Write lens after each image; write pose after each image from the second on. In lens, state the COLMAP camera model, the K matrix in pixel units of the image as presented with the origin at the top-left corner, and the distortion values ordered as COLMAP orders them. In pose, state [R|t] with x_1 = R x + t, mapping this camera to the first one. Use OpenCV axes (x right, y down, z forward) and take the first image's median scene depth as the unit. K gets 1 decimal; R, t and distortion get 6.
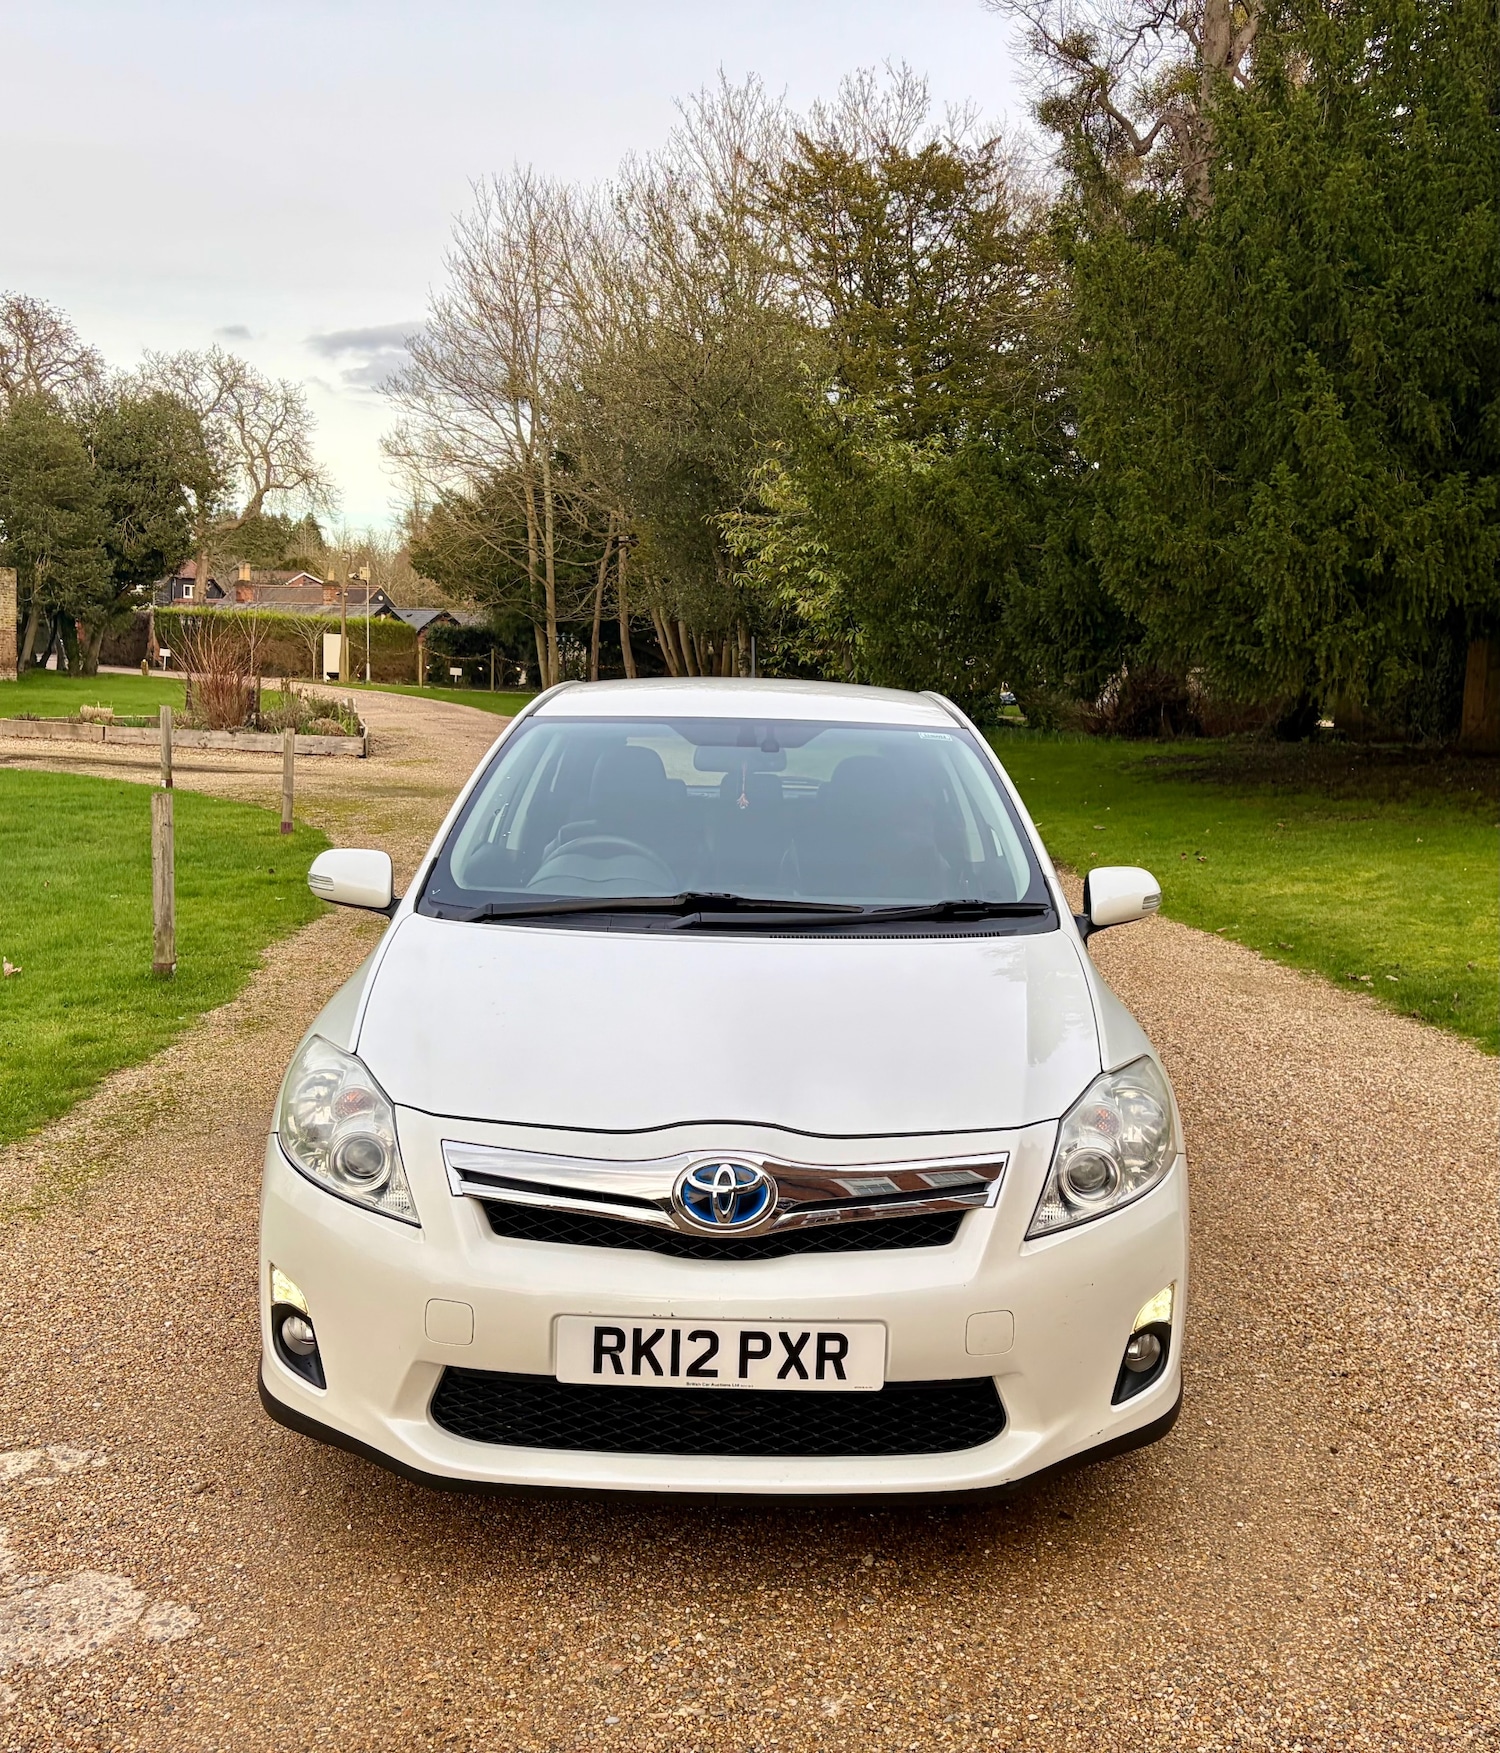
lens RADIAL K [[1702.1, 0, 652.3], [0, 1702.1, 873.0], [0, 0, 1]] dist [0.003274, 0.013924]
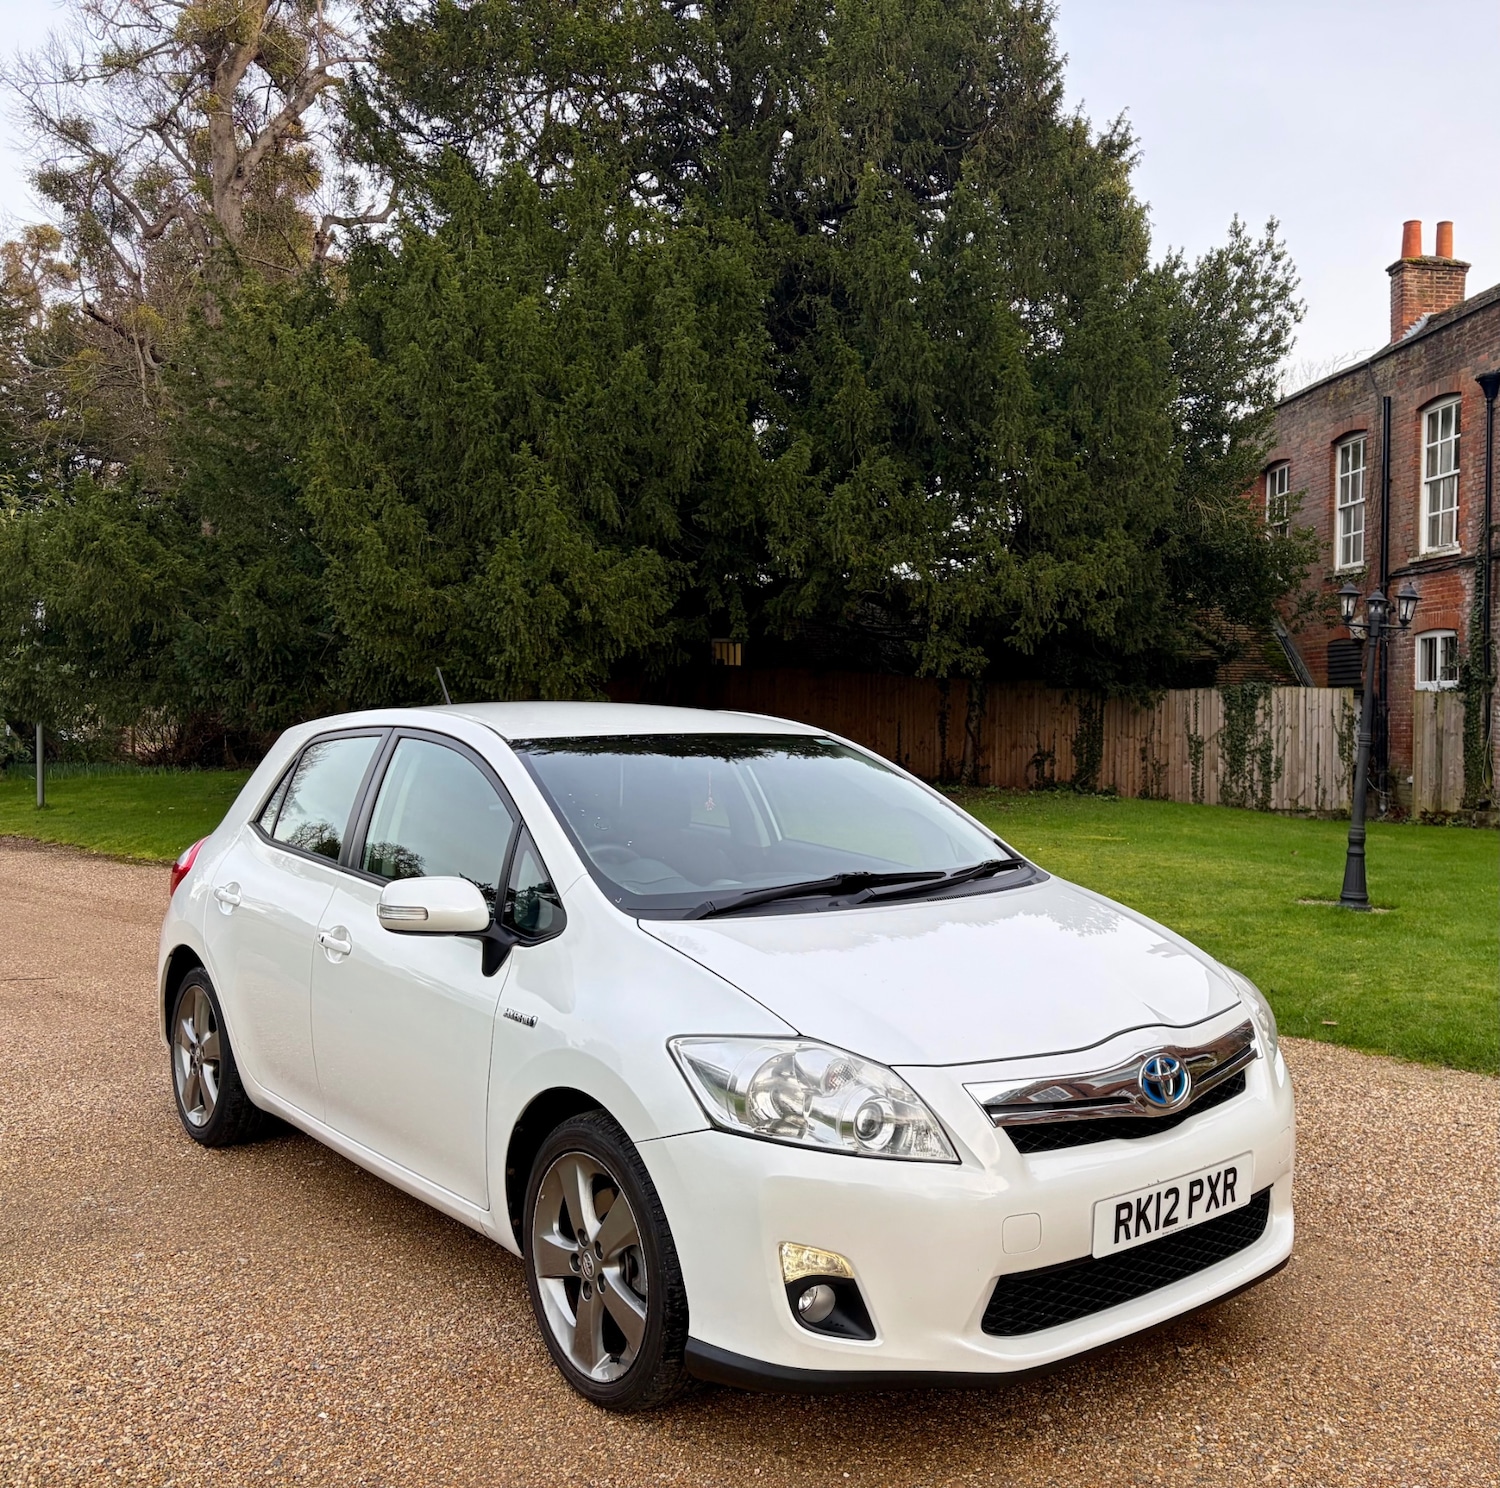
lens RADIAL K [[1488.3, 0, 894.1], [0, 1488.3, 744.5], [0, 0, 1]] dist [0.005961, 0.019191]
pose [[0.751570, -0.035897, 0.658675, -0.138669], [0.095230, 0.993963, -0.054491, -0.004210], [-0.652743, 0.103680, 0.750451, 0.039855]]
